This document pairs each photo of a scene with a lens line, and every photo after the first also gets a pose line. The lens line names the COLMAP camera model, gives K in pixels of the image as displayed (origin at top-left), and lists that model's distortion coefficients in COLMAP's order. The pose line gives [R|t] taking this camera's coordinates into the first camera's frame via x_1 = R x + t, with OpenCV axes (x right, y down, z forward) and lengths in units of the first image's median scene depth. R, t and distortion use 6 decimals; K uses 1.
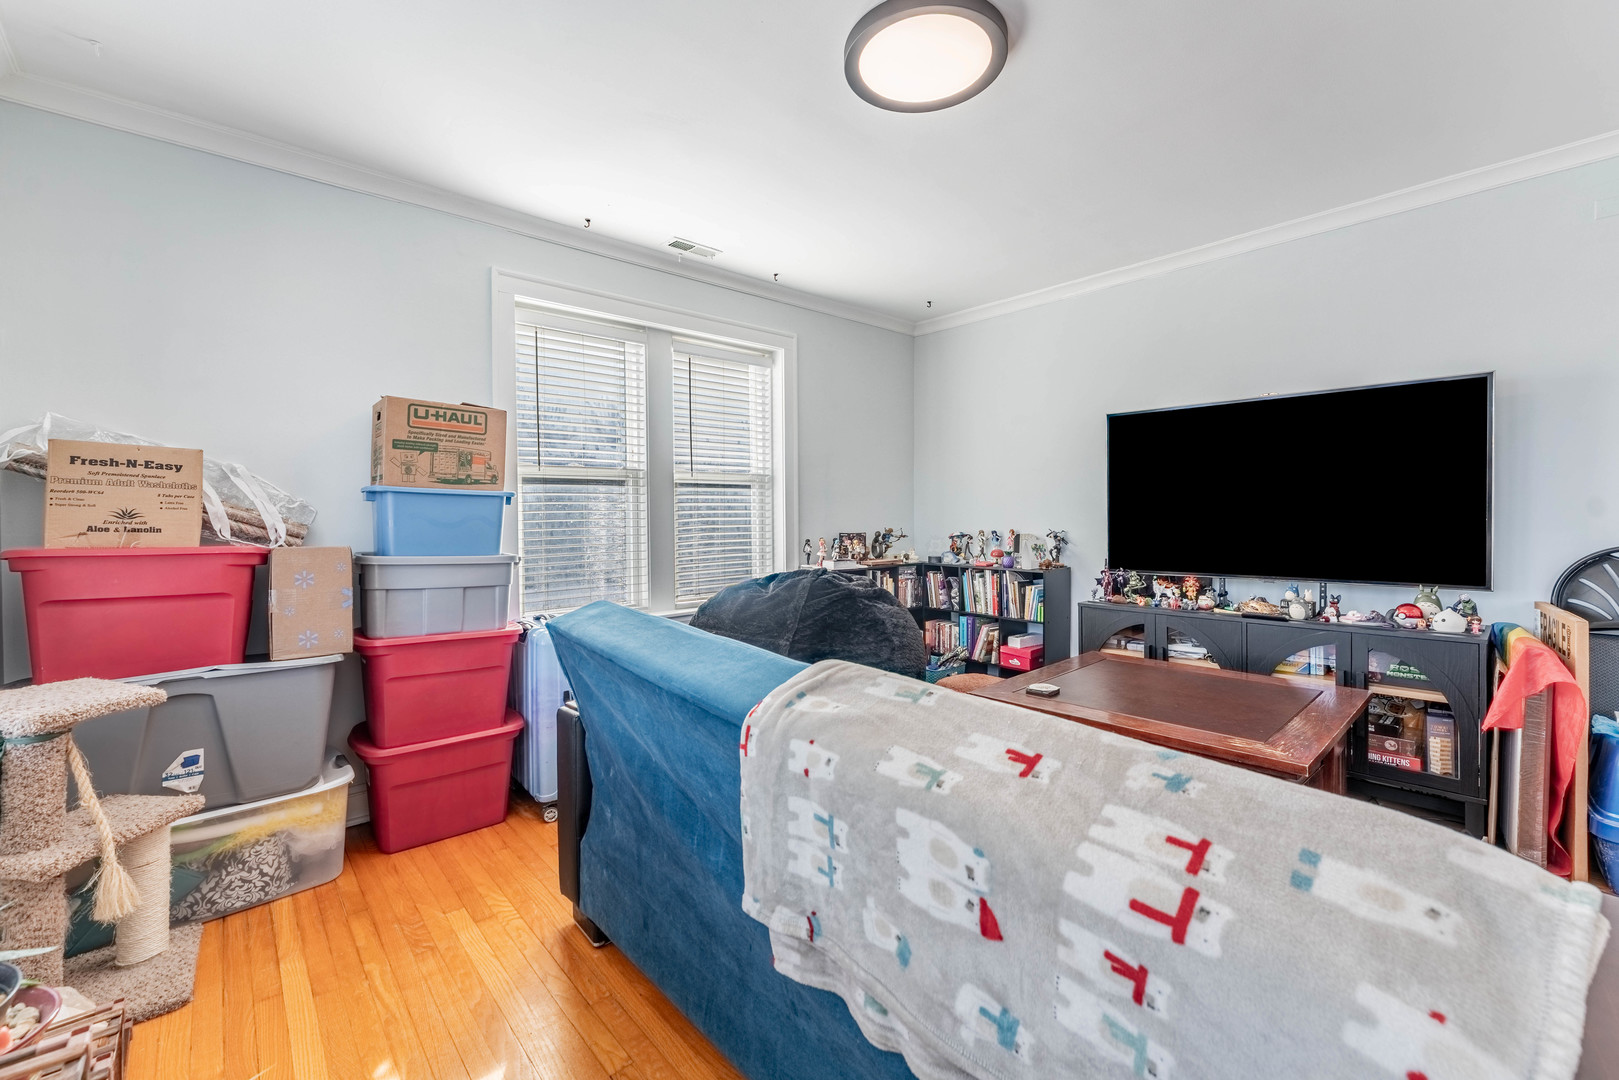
lens RADIAL K [[671.6, 0, 816.0], [0, 671.6, 525.4], [0, 0, 1]] dist [-0.001488, -0.000116]
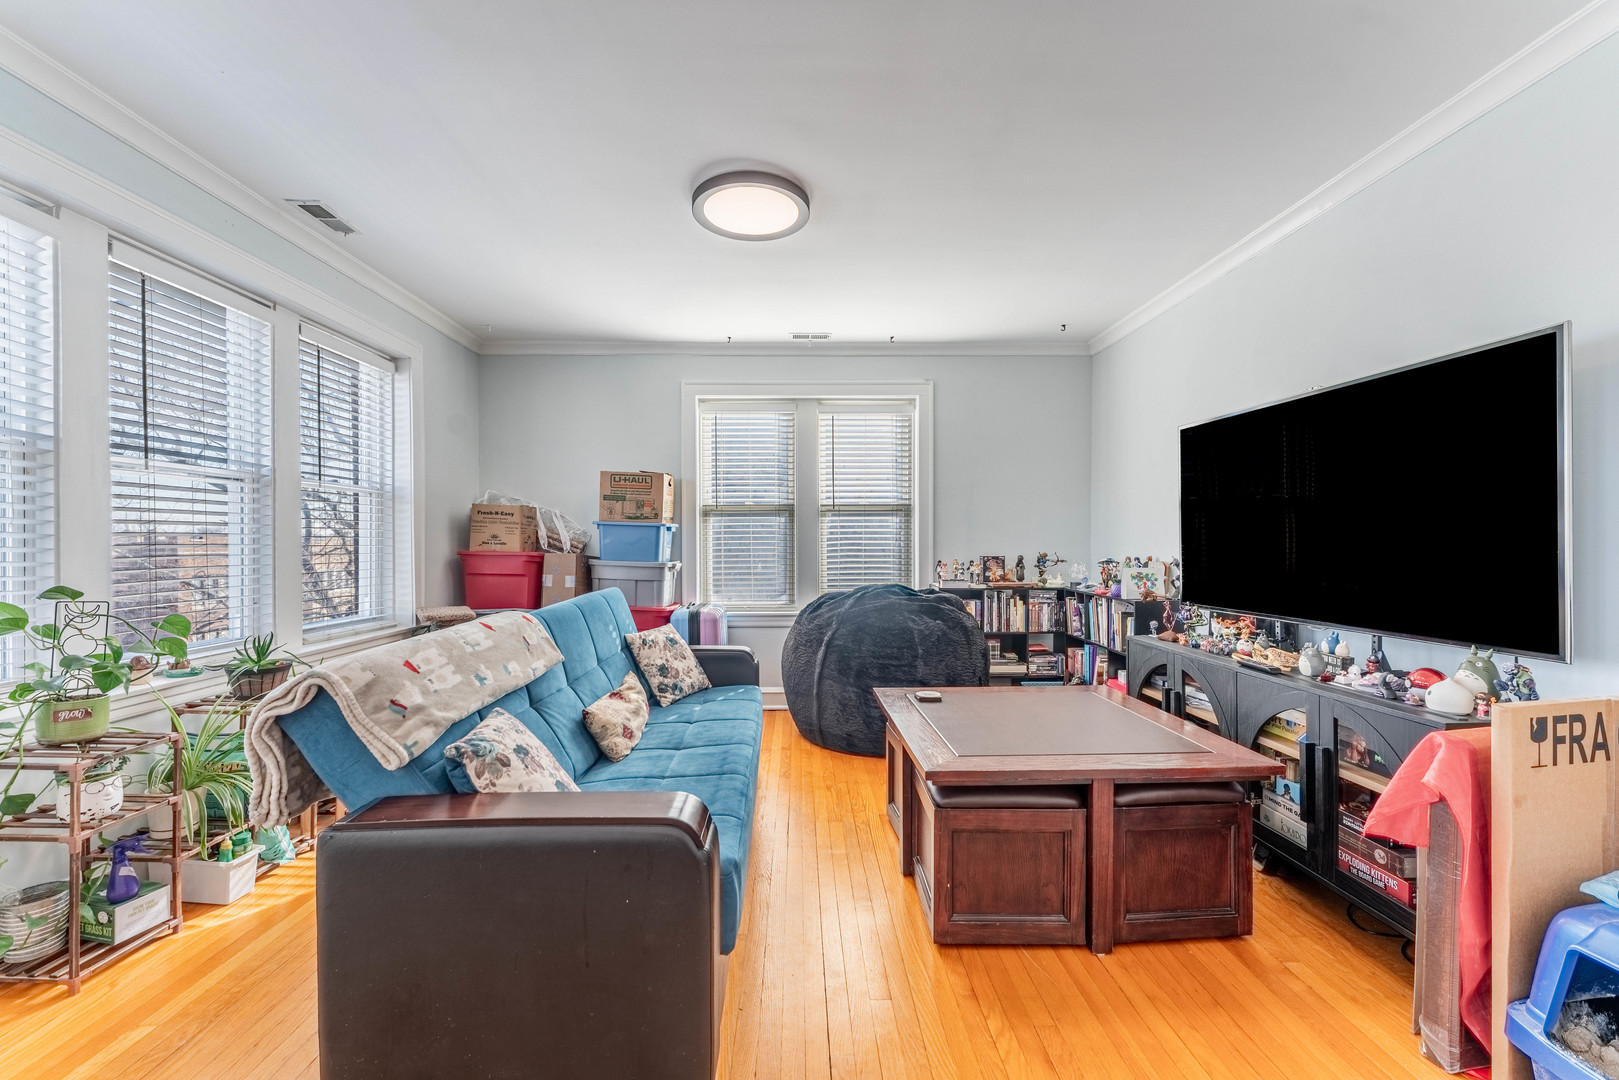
lens RADIAL K [[652.5, 0, 804.0], [0, 652.5, 549.9], [0, 0, 1]] dist [0.011840, 0.000061]
pose [[0.752446, 0.017402, -0.658424, 0.641909], [-0.016100, 0.999838, 0.008027, -0.002927], [0.658457, 0.004561, 0.752604, 0.027513]]
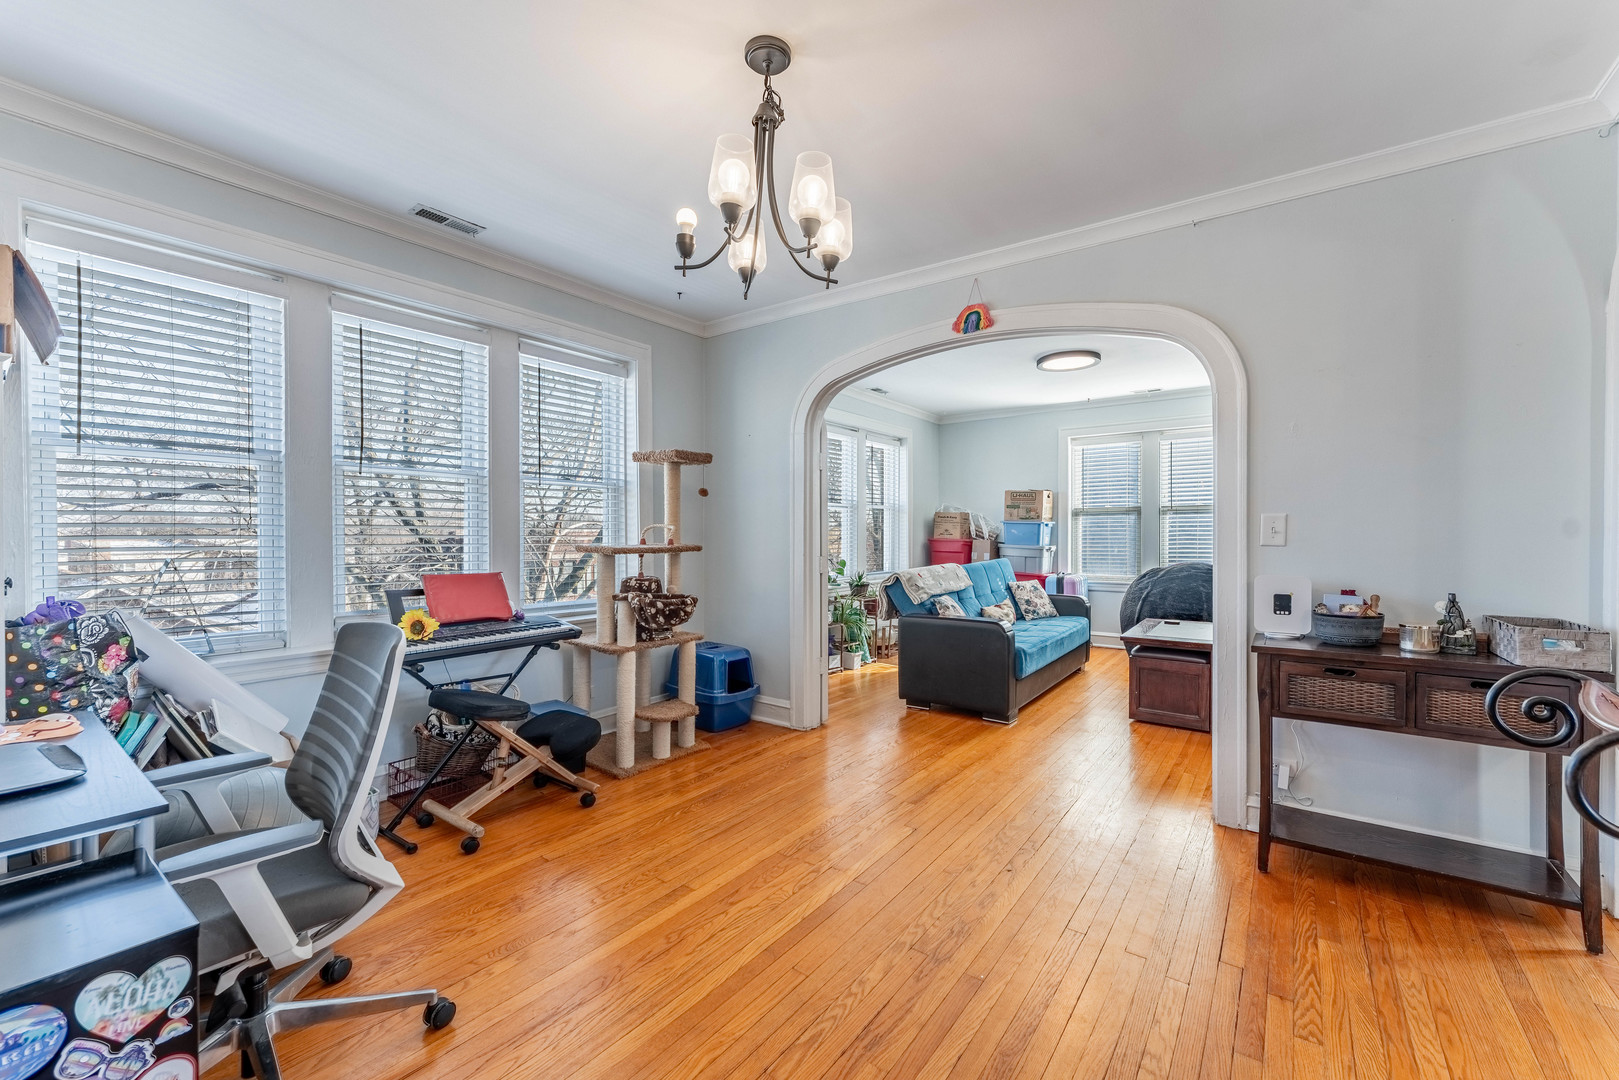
lens RADIAL K [[657.7, 0, 804.8], [0, 657.7, 541.5], [0, 0, 1]] dist [-0.053856, -0.000006]
pose [[0.193259, 0.021968, -0.980902, 1.418395], [-0.013239, 0.999717, 0.019781, -0.008338], [0.981059, 0.009163, 0.193495, -0.303571]]
